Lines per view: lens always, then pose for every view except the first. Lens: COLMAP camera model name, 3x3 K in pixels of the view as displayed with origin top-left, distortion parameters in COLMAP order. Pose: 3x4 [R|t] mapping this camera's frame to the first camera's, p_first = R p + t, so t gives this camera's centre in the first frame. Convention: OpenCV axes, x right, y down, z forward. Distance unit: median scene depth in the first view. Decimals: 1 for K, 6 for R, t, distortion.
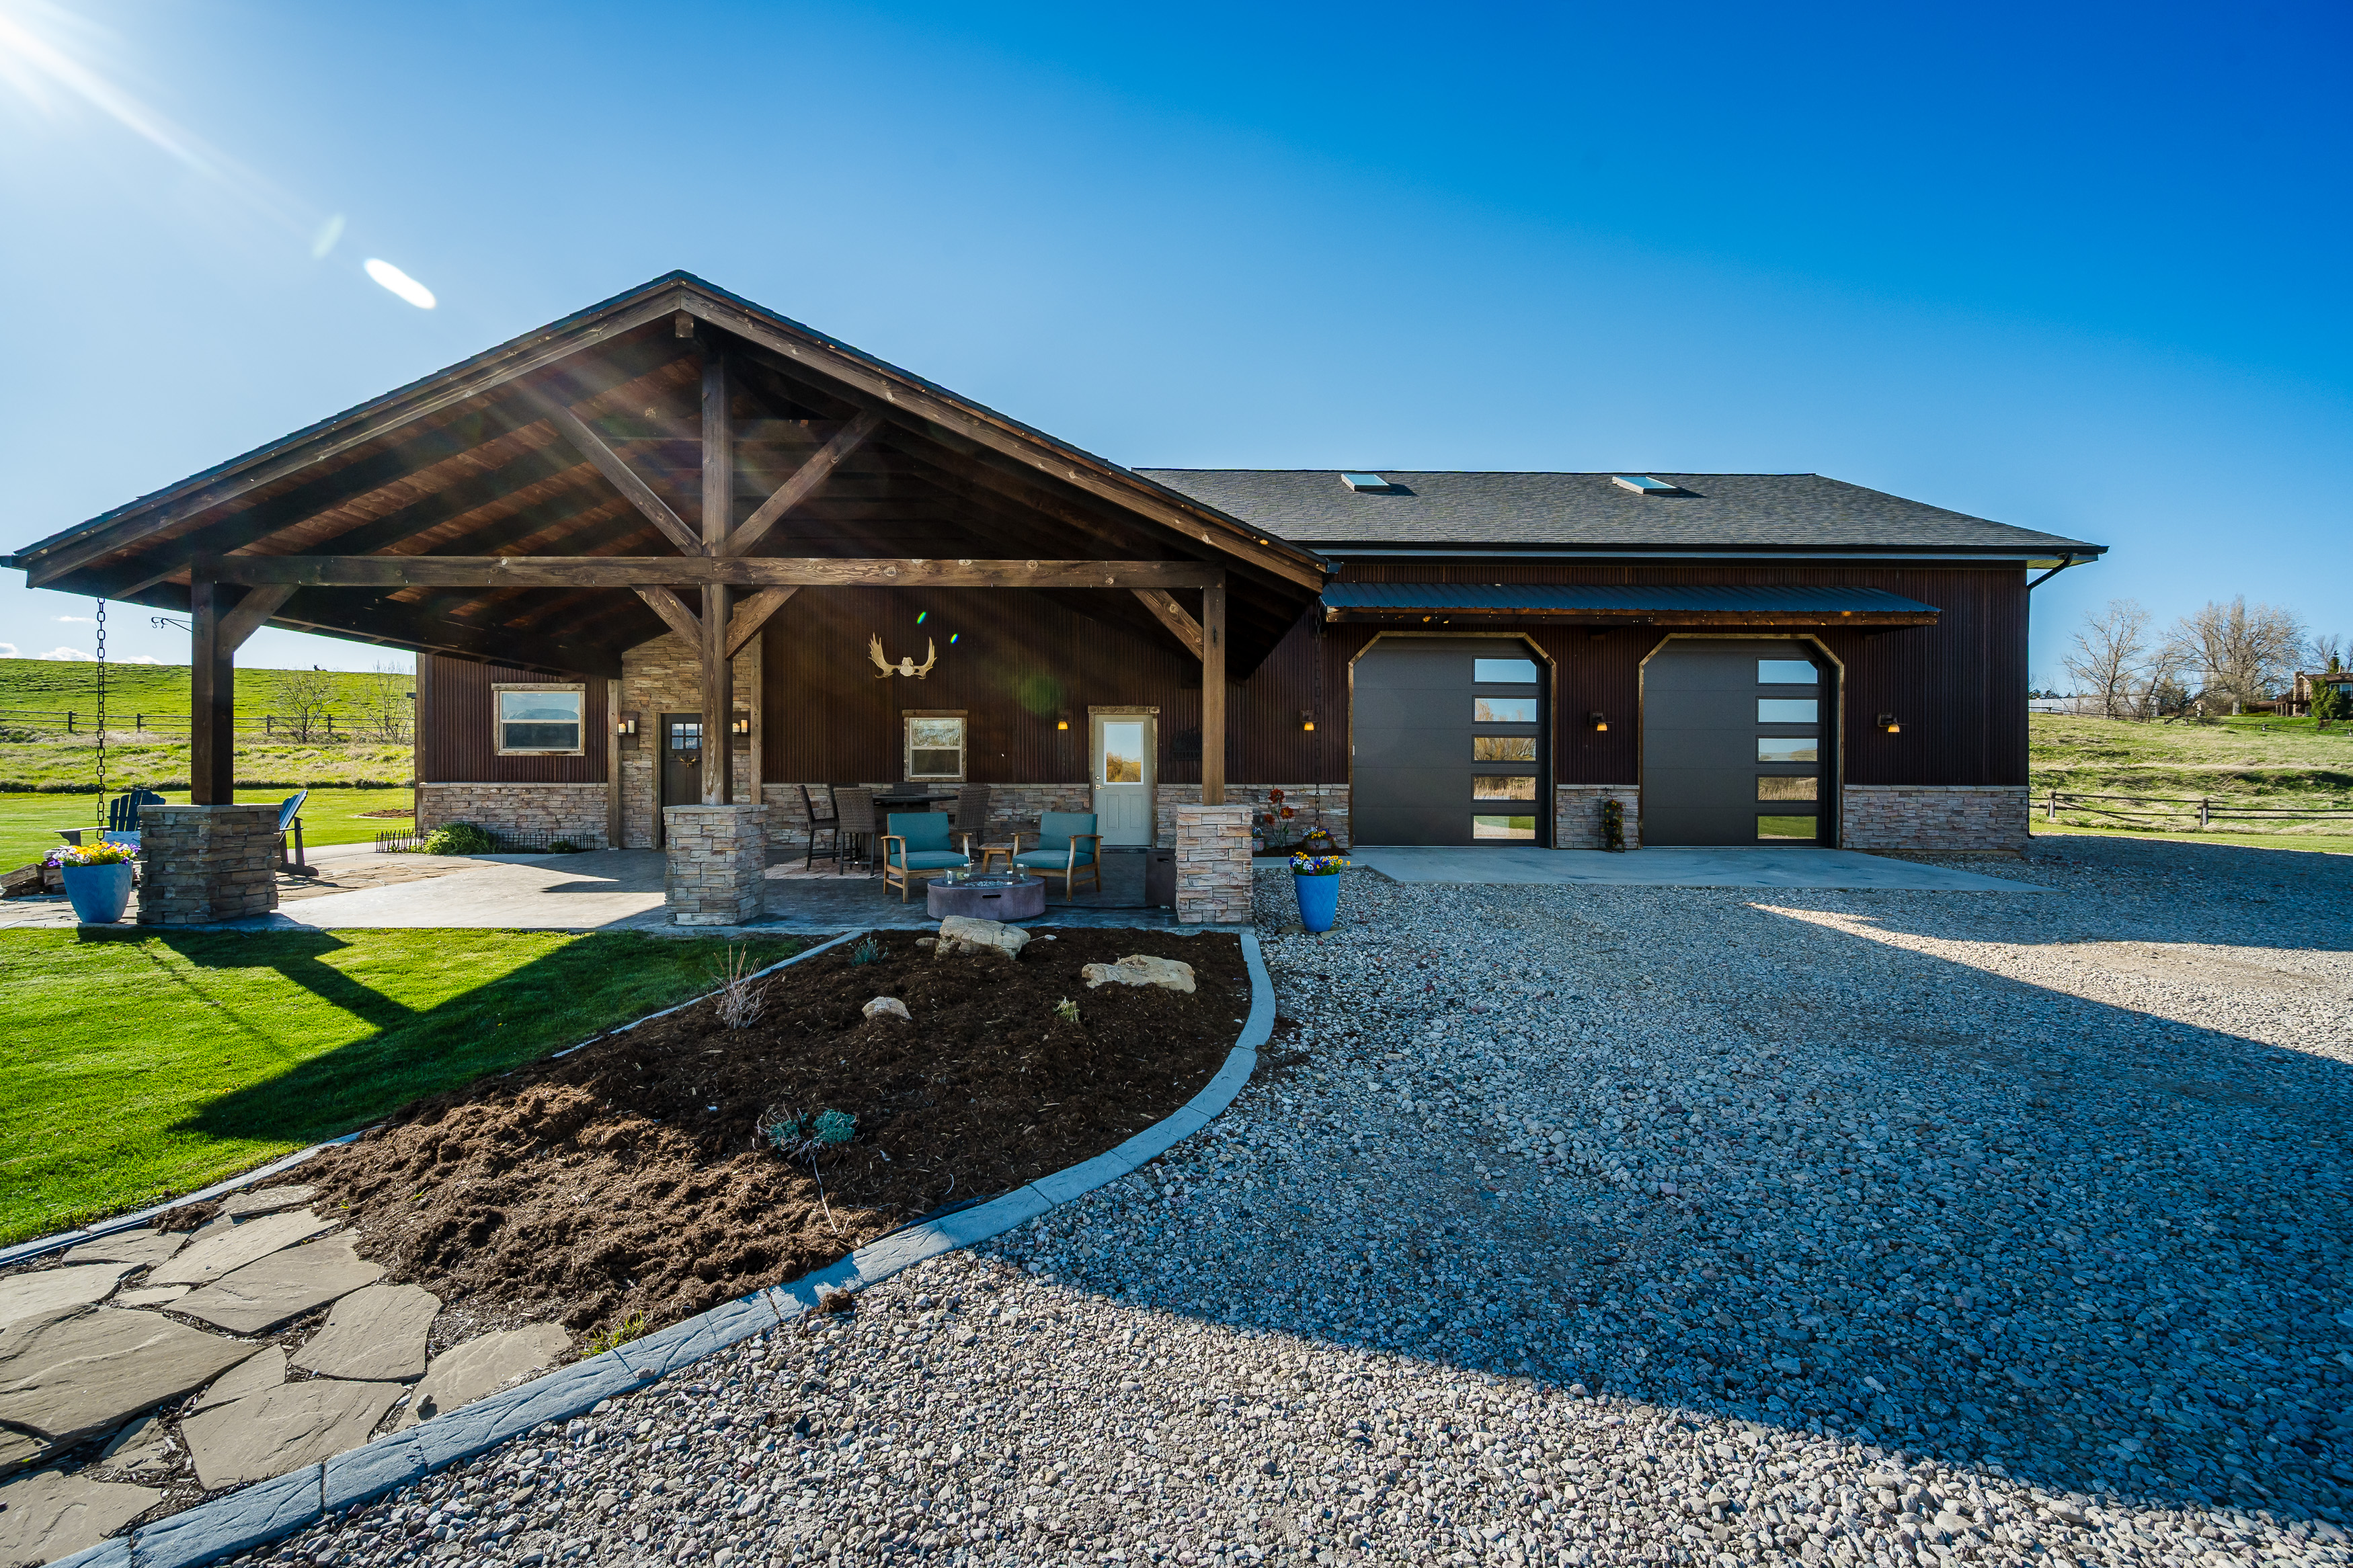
lens RADIAL K [[932.2, 0, 1176.4], [0, 932.2, 781.8], [0, 0, 1]] dist [-0.002900, 0.000284]
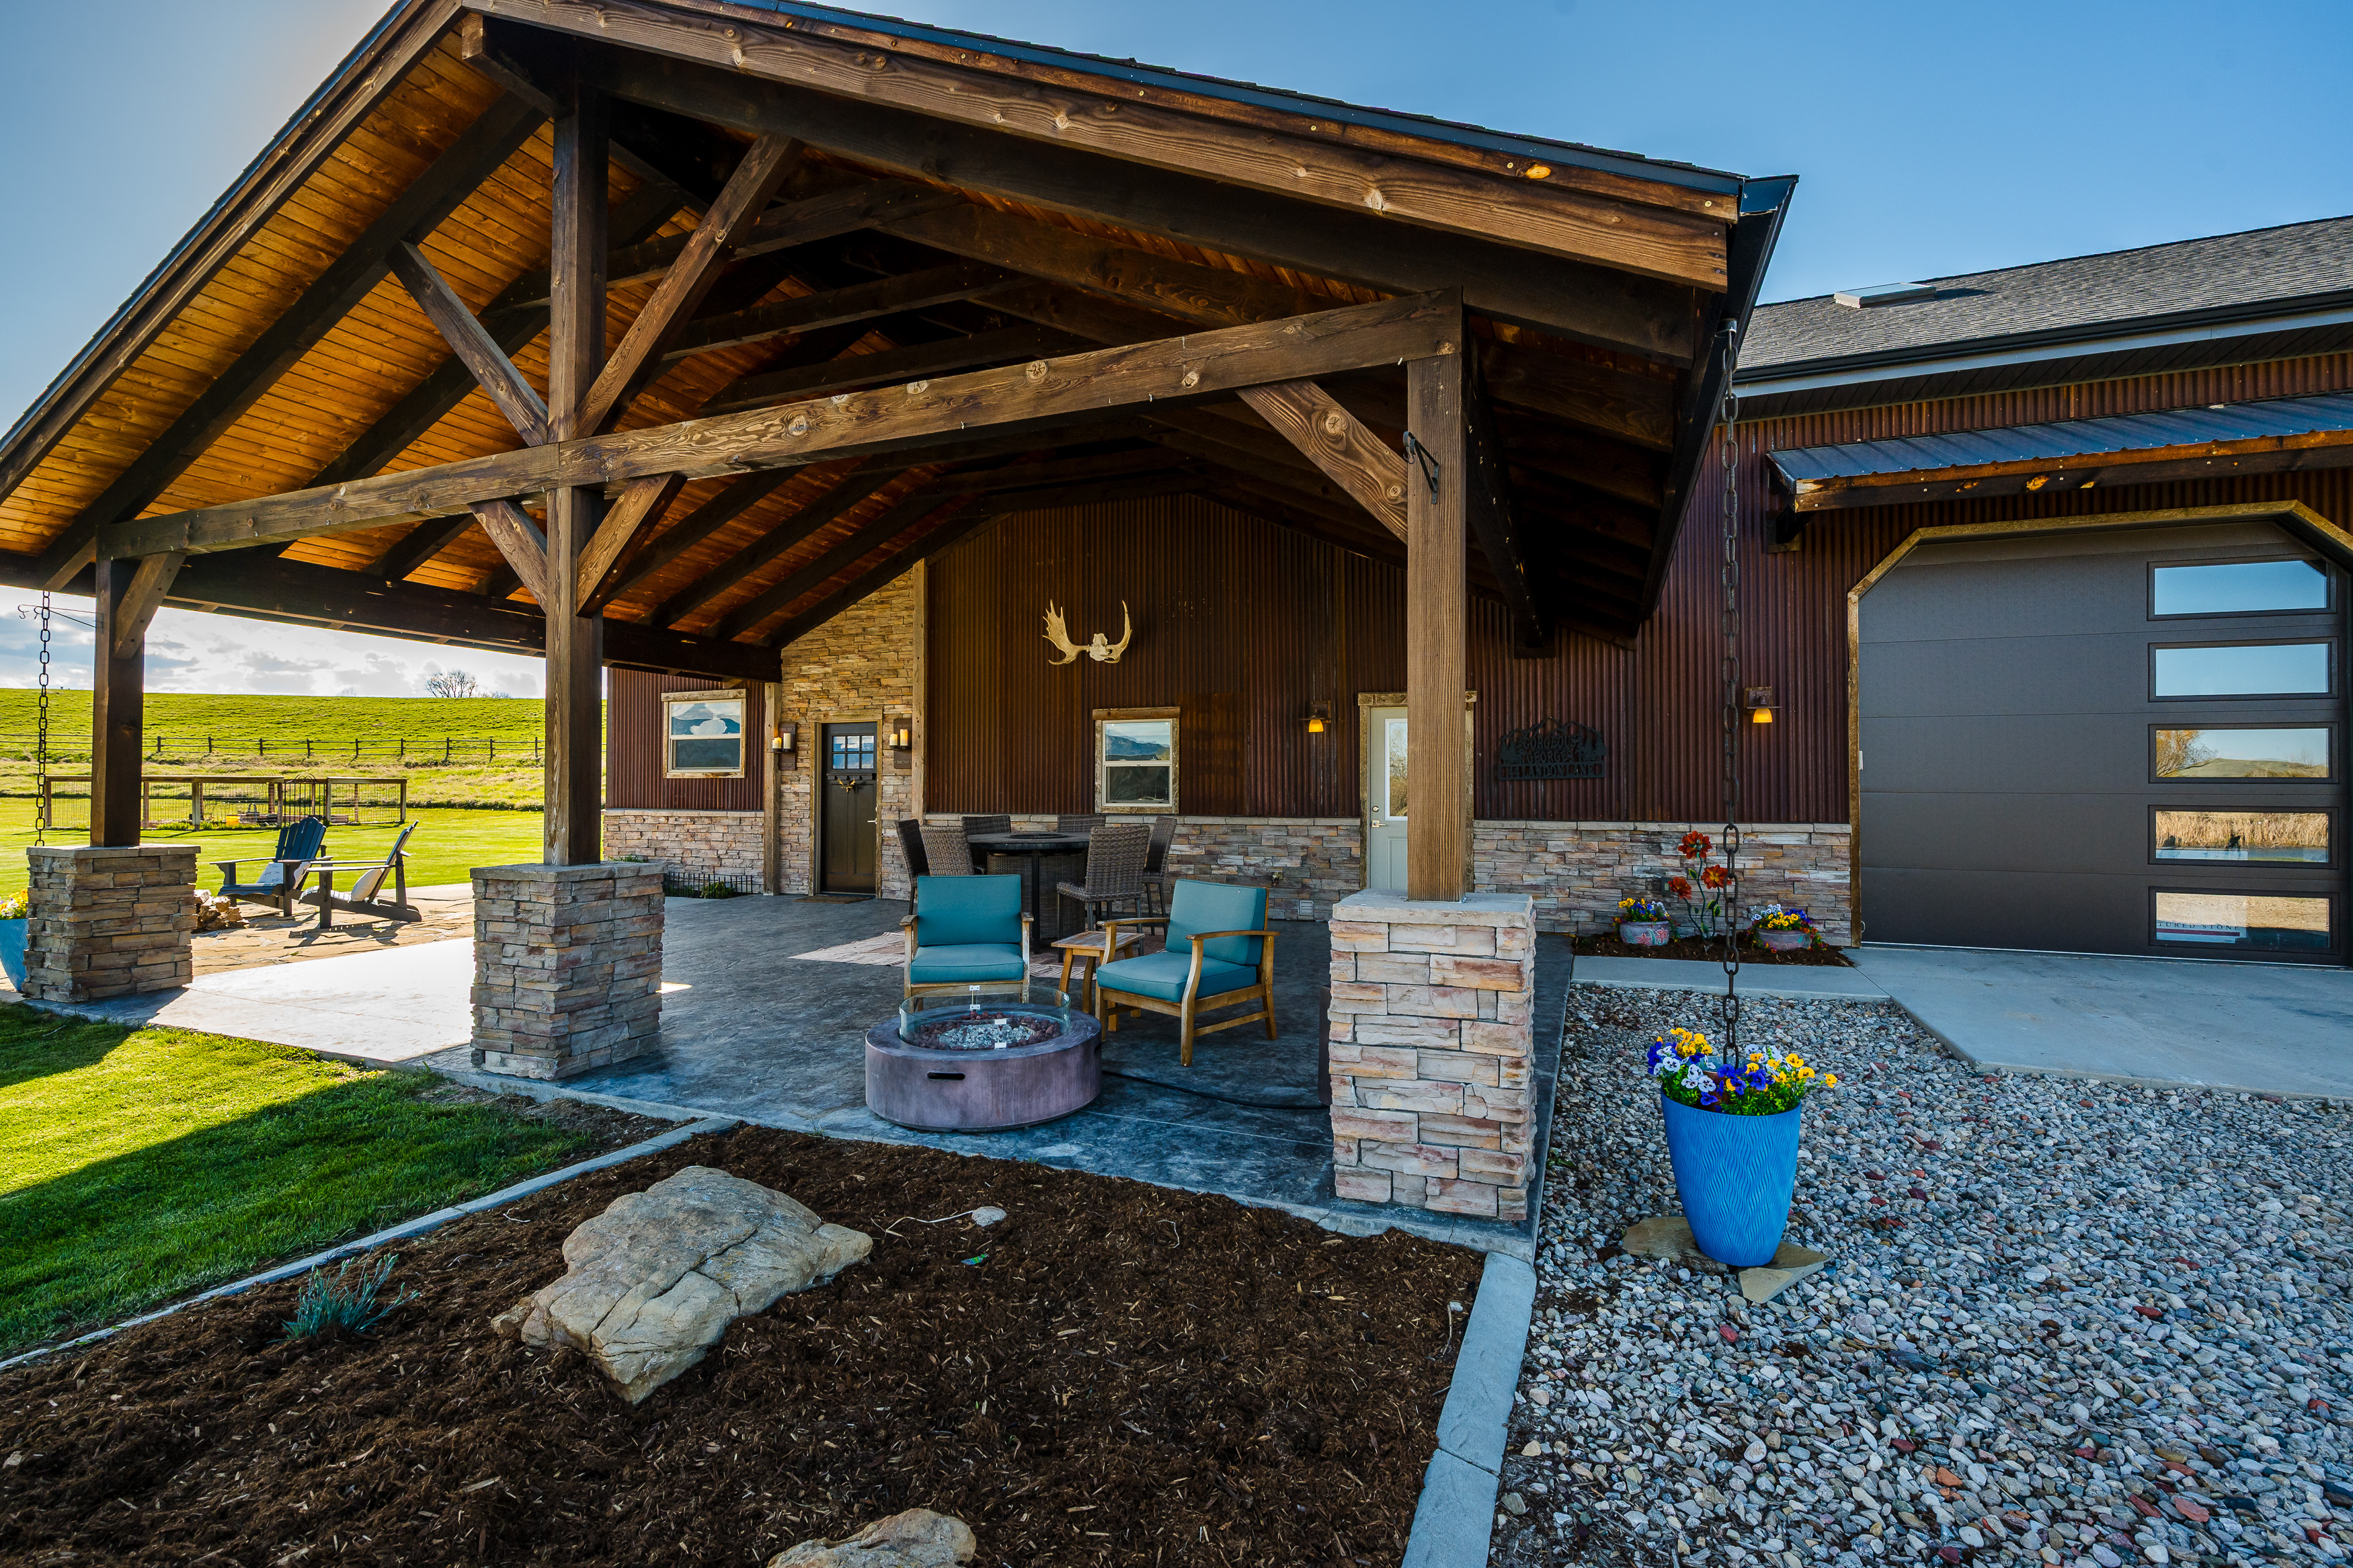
lens RADIAL K [[1032.1, 0, 1172.7], [0, 1032.1, 779.9], [0, 0, 1]] dist [-0.001334, -0.000947]
pose [[0.918553, -0.004366, -0.395273, 0.065280], [-0.003779, 0.999796, -0.019825, -0.009669], [0.395279, 0.019704, 0.918350, 0.320478]]
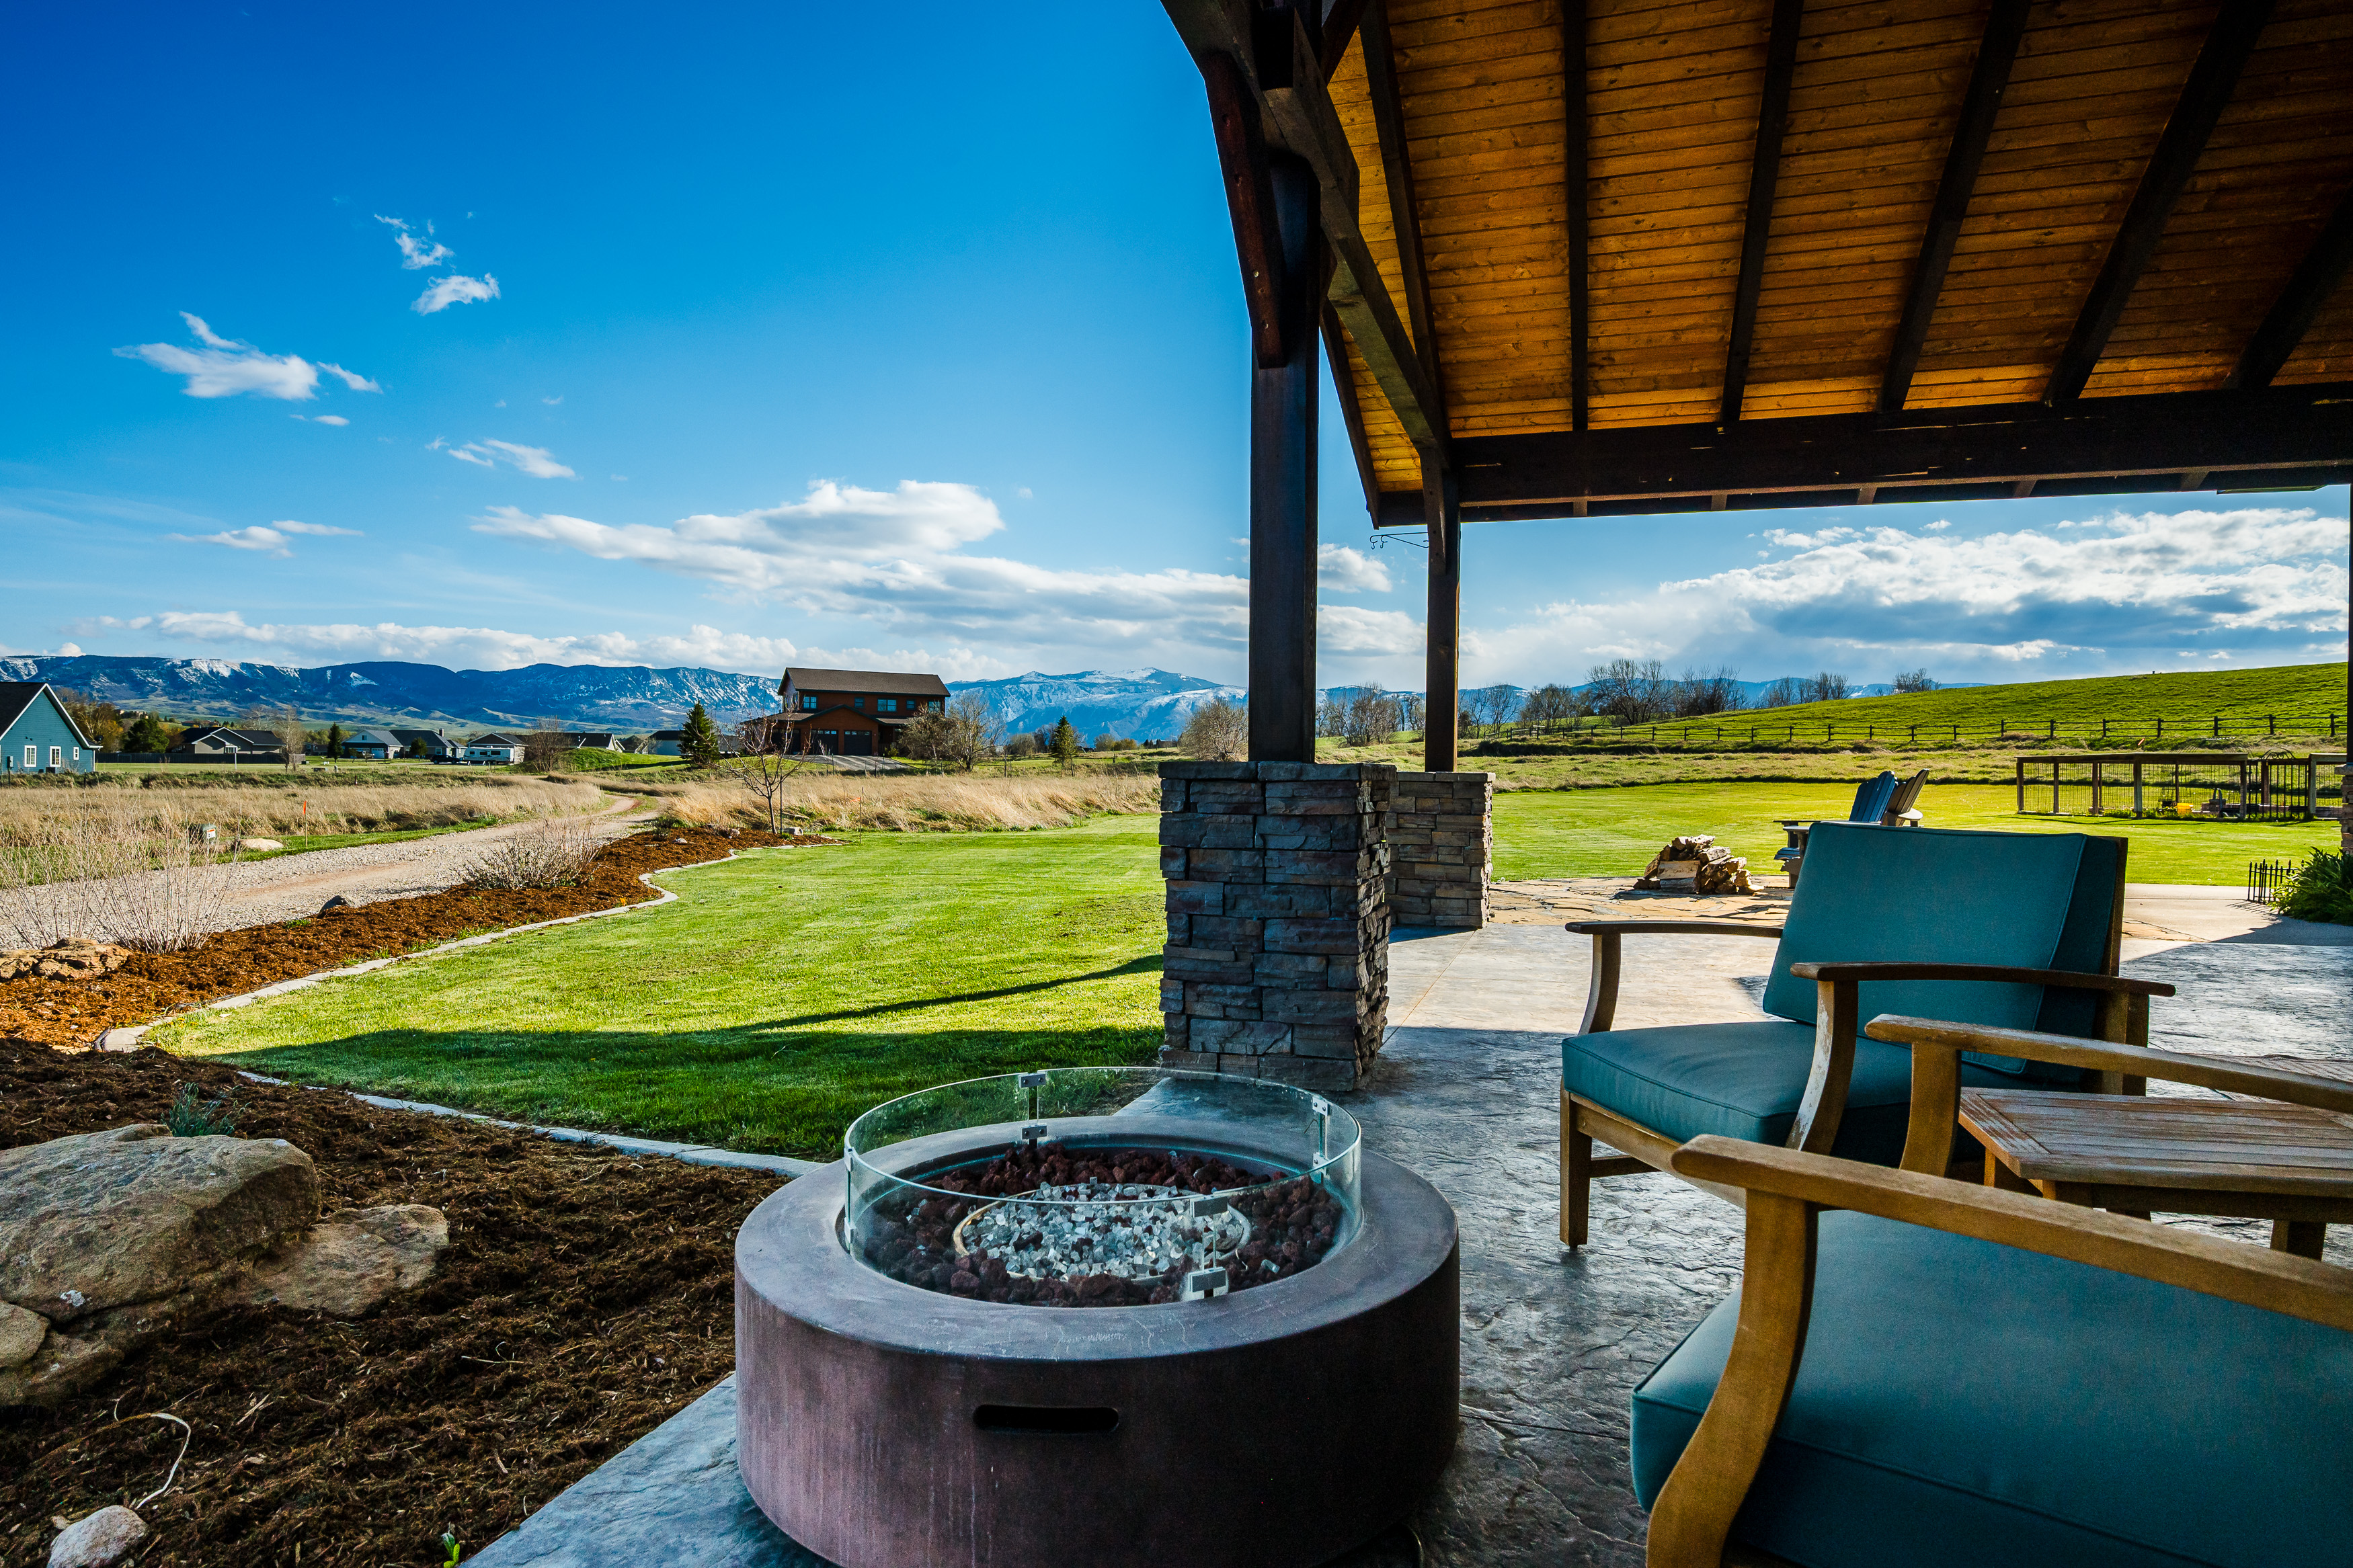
lens RADIAL K [[1293.5, 0, 1172.3], [0, 1293.5, 782.2], [0, 0, 1]] dist [0.000877, 0.000027]
pose [[-0.325534, -0.000319, -0.945530, 0.007834], [-0.020341, 0.999771, 0.006666, 0.017498], [0.945312, 0.021403, -0.325465, 0.650996]]
